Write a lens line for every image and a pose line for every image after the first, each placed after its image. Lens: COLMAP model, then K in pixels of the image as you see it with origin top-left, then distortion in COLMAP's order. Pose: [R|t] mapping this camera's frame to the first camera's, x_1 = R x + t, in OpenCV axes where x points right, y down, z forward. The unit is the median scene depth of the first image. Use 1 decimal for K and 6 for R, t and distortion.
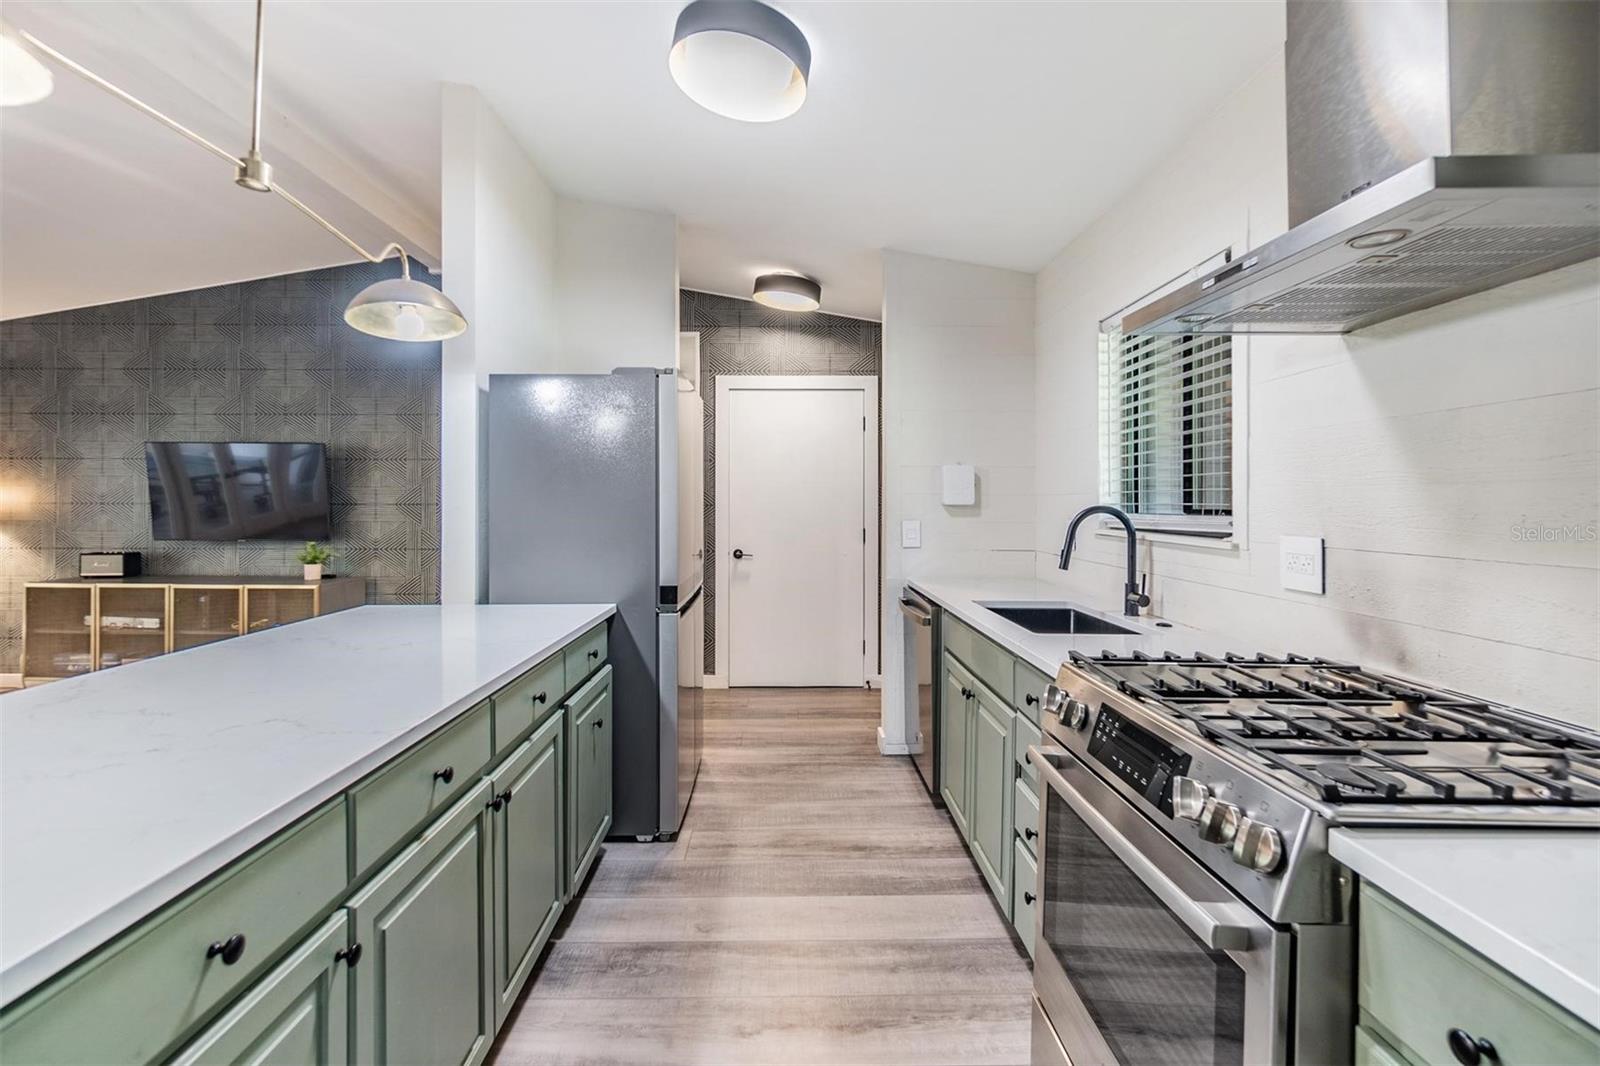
lens RADIAL K [[699.0, 0, 792.8], [0, 699.0, 502.1], [0, 0, 1]] dist [-0.012954, 0.001558]
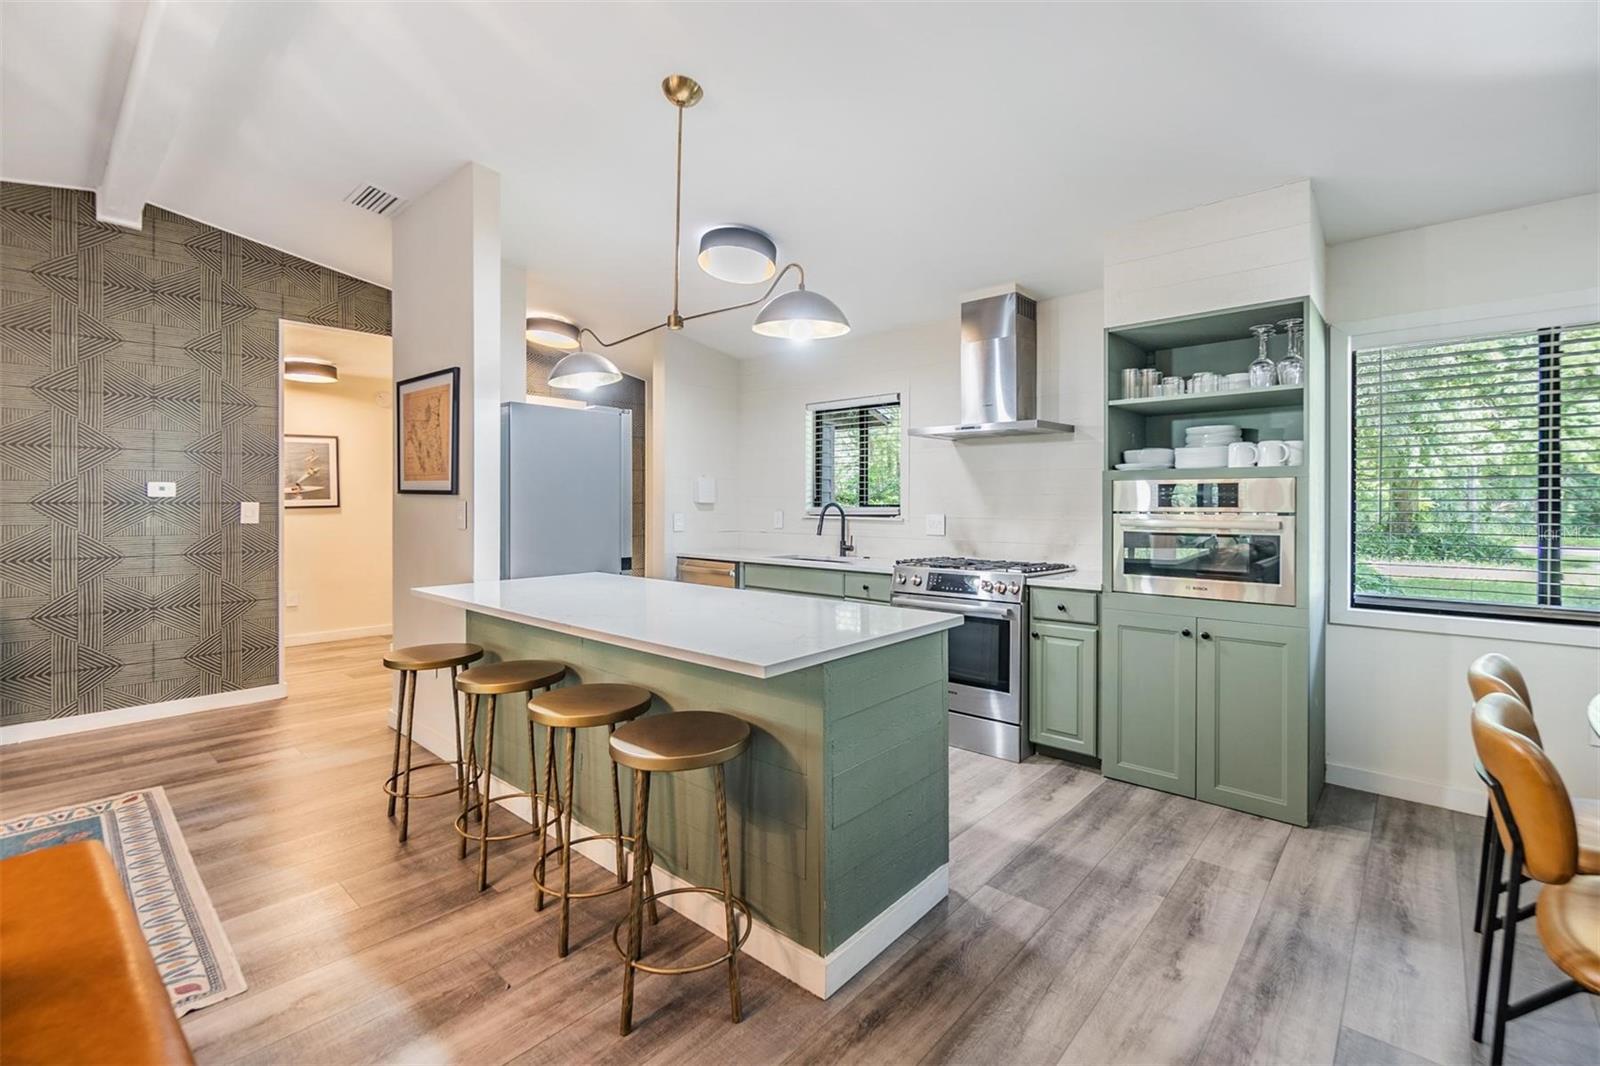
lens RADIAL K [[699.0, 0, 799.1], [0, 699.0, 521.5], [0, 0, 1]] dist [-0.012954, 0.001558]
pose [[0.662912, -0.013317, 0.748579, -1.124083], [-0.004395, 0.999755, 0.021678, 0.015056], [-0.748685, -0.017661, 0.662691, -0.258689]]
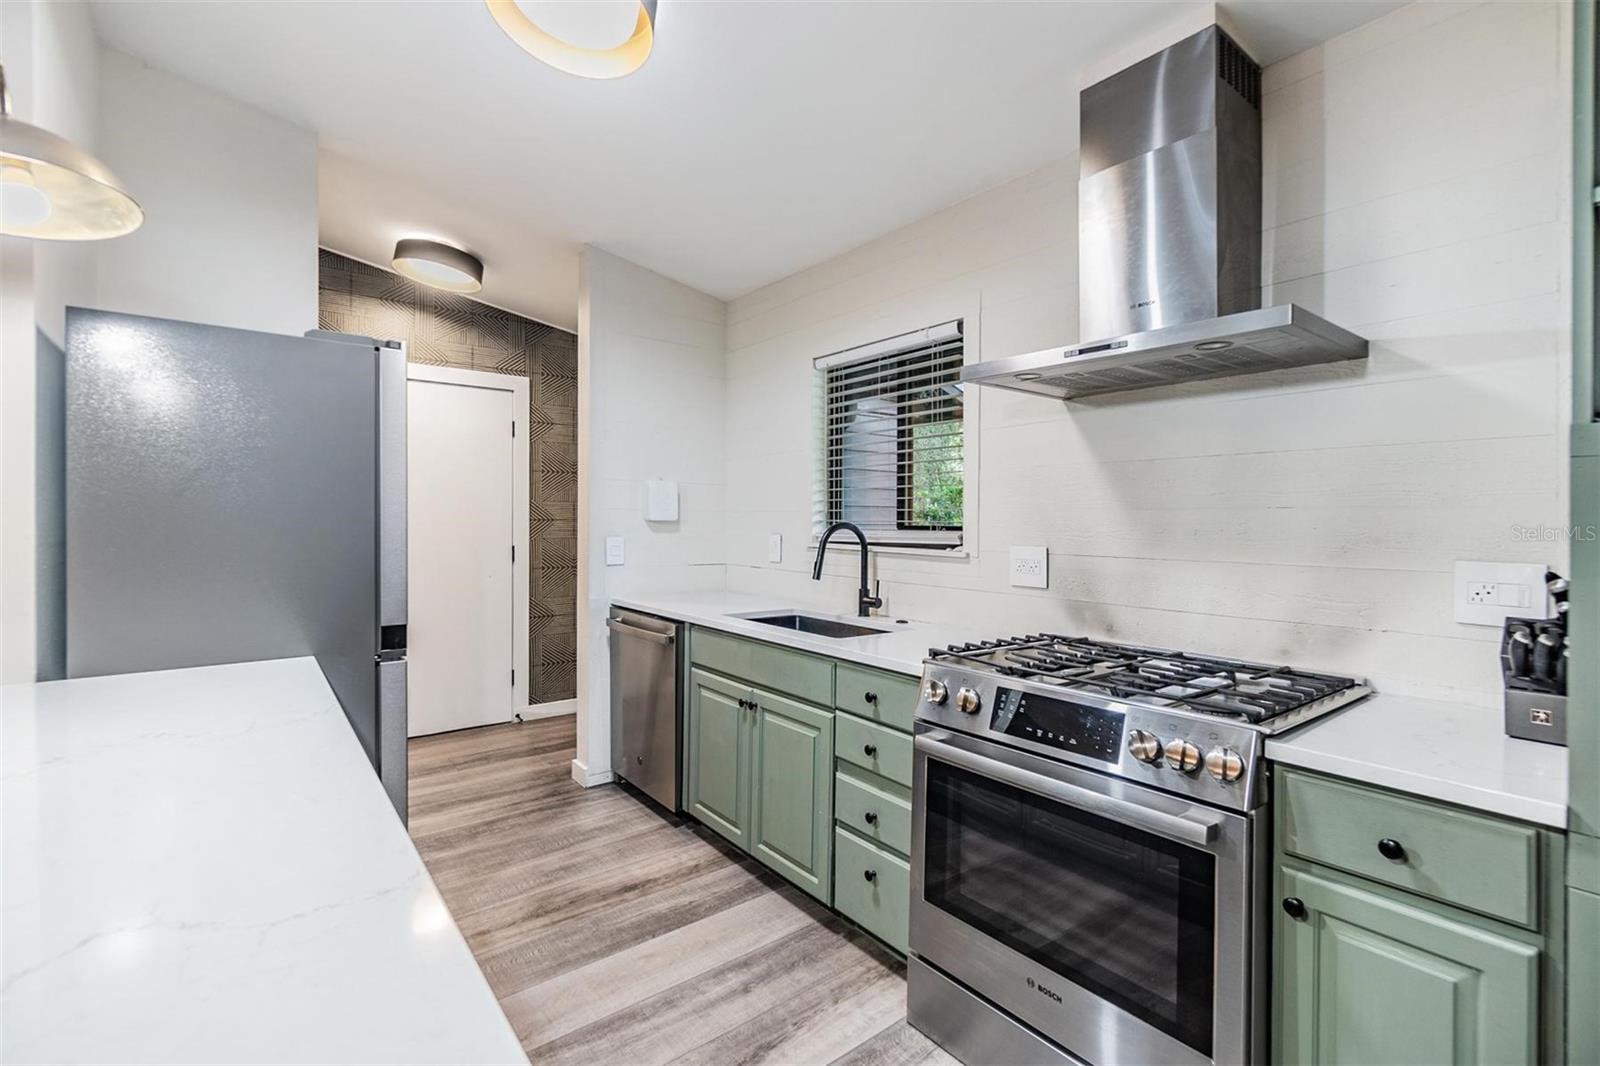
lens RADIAL K [[699.0, 0, 778.8], [0, 699.0, 527.3], [0, 0, 1]] dist [-0.012954, 0.001558]
pose [[0.796968, -0.000653, 0.604021, -0.332864], [-0.007935, 0.999902, 0.011551, 0.000597], [-0.603969, -0.013998, 0.796885, 0.152816]]
